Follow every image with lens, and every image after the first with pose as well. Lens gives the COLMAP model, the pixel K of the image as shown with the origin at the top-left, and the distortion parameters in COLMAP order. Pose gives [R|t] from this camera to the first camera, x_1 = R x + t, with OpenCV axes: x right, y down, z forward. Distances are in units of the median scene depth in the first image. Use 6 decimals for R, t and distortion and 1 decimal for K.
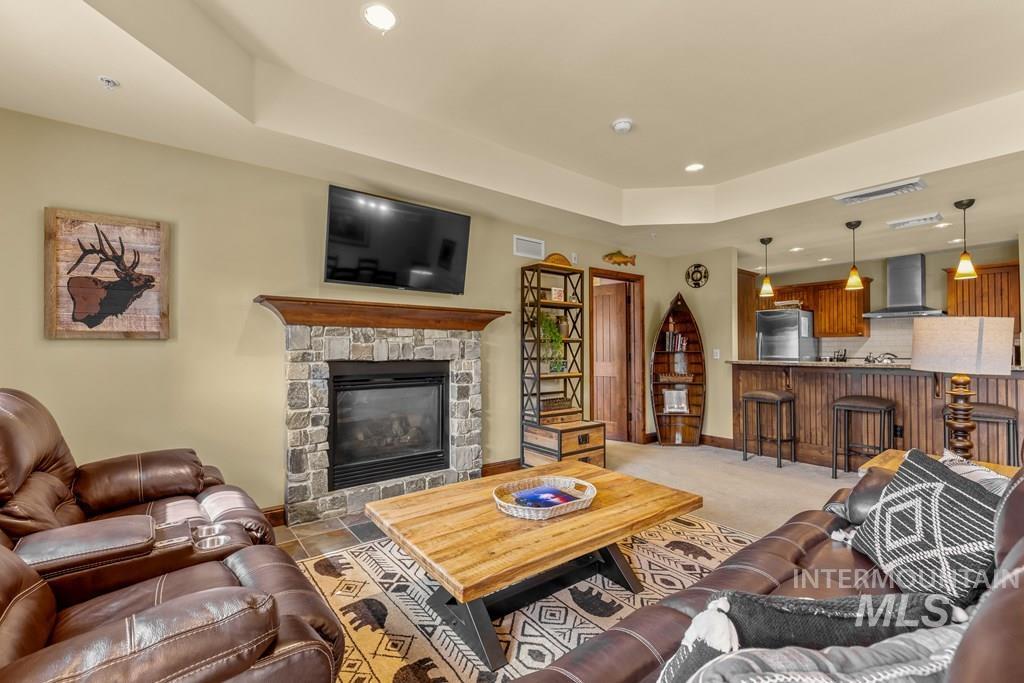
lens RADIAL K [[434.0, 0, 508.5], [0, 434.0, 342.1], [0, 0, 1]] dist [0.002238, 0.000362]
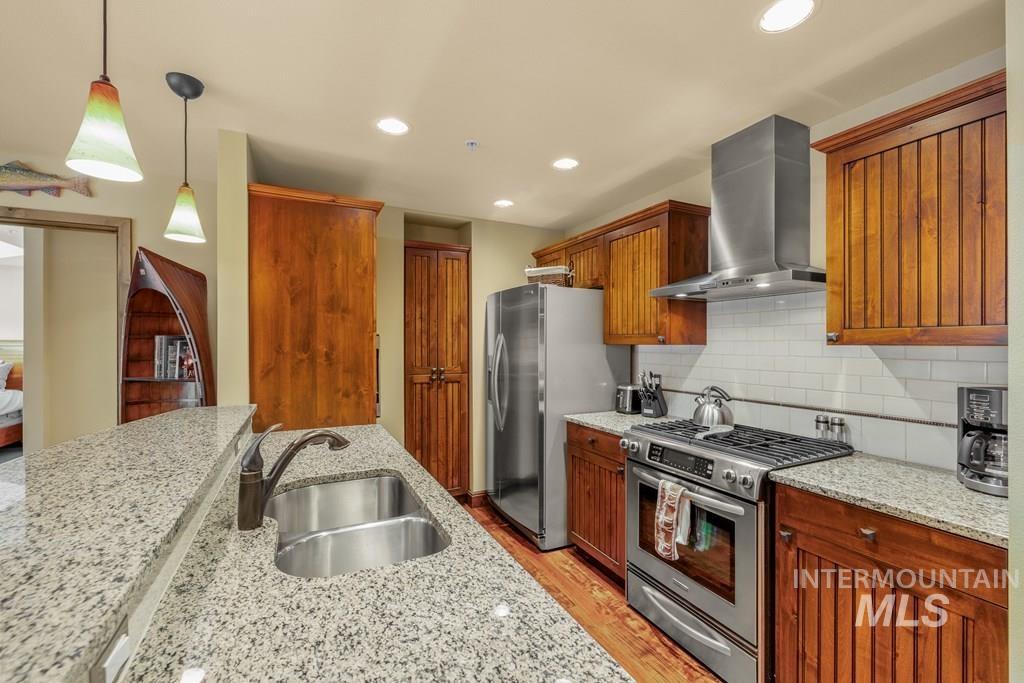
lens RADIAL K [[434.0, 0, 514.8], [0, 434.0, 343.2], [0, 0, 1]] dist [0.002238, 0.000362]
pose [[0.980472, -0.000259, -0.196659, 1.202035], [0.002529, 0.999933, 0.011290, -0.030226], [0.196643, -0.011567, 0.980407, 0.898163]]
